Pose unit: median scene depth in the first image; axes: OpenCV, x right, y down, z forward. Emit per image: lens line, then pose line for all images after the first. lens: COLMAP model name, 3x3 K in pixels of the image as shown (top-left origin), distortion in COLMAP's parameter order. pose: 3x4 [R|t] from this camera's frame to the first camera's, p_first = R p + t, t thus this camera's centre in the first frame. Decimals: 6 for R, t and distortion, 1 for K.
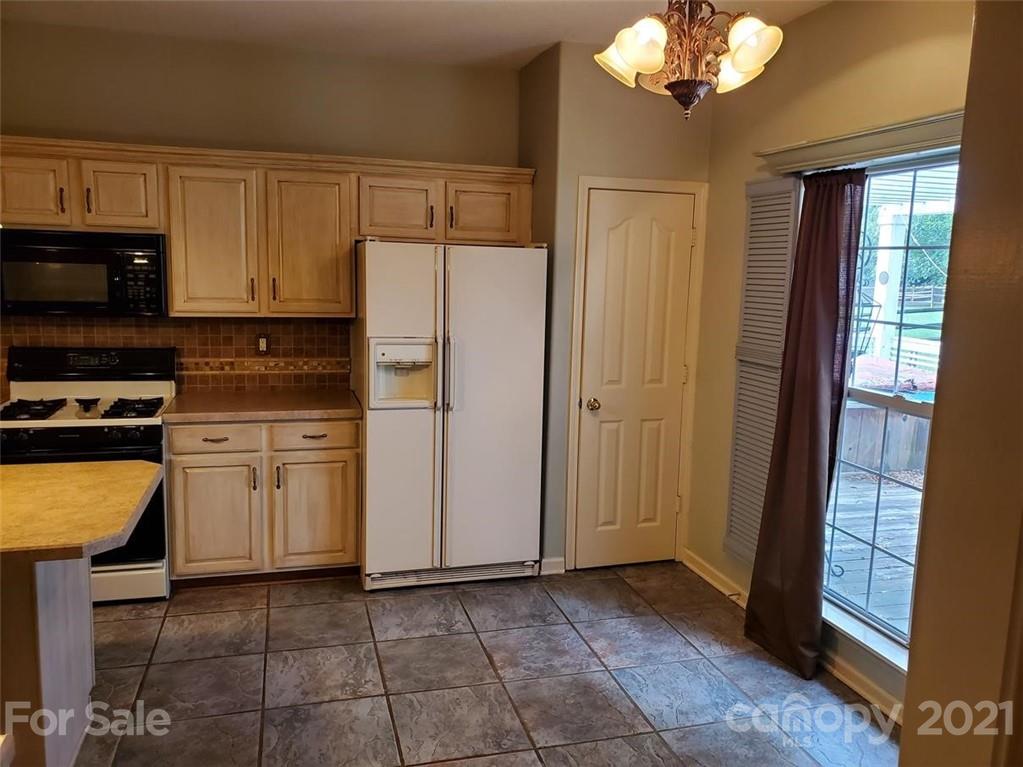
lens RADIAL K [[796.7, 0, 515.4], [0, 796.7, 381.8], [0, 0, 1]] dist [-0.006567, 0.004367]
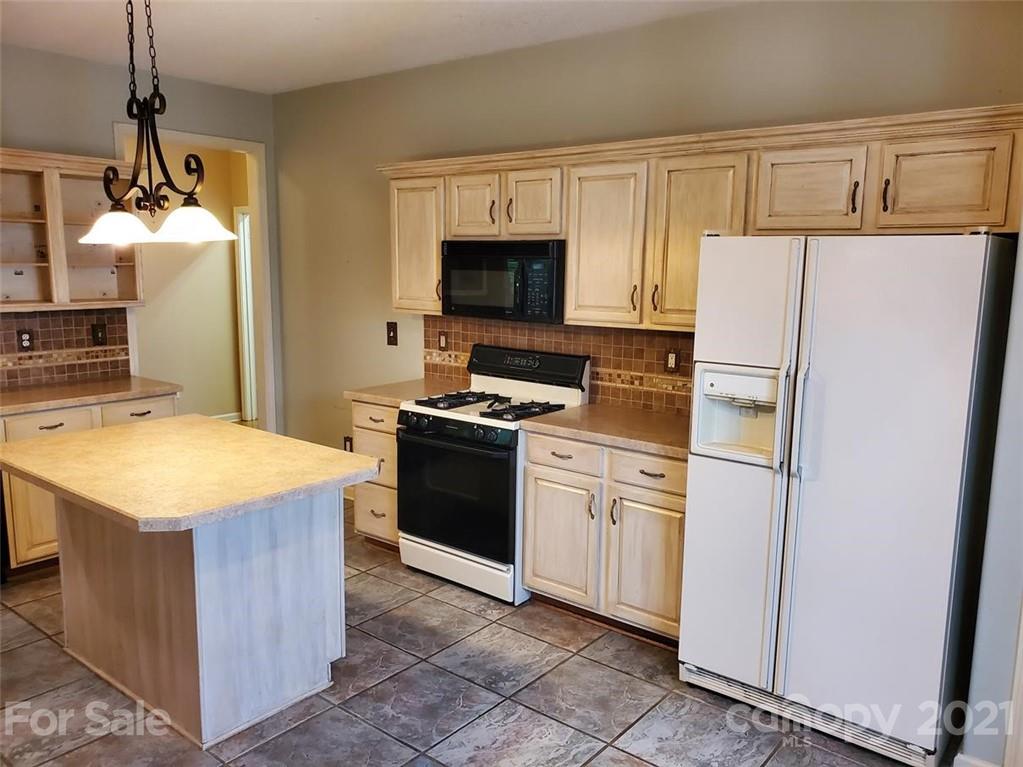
lens RADIAL K [[793.4, 0, 512.8], [0, 793.4, 383.5], [0, 0, 1]] dist [0.096496, -0.151248]
pose [[0.574397, 0.105226, -0.811785, 0.333623], [-0.112084, 0.992473, 0.049339, -0.050529], [0.810867, 0.062648, 0.581868, 0.387461]]
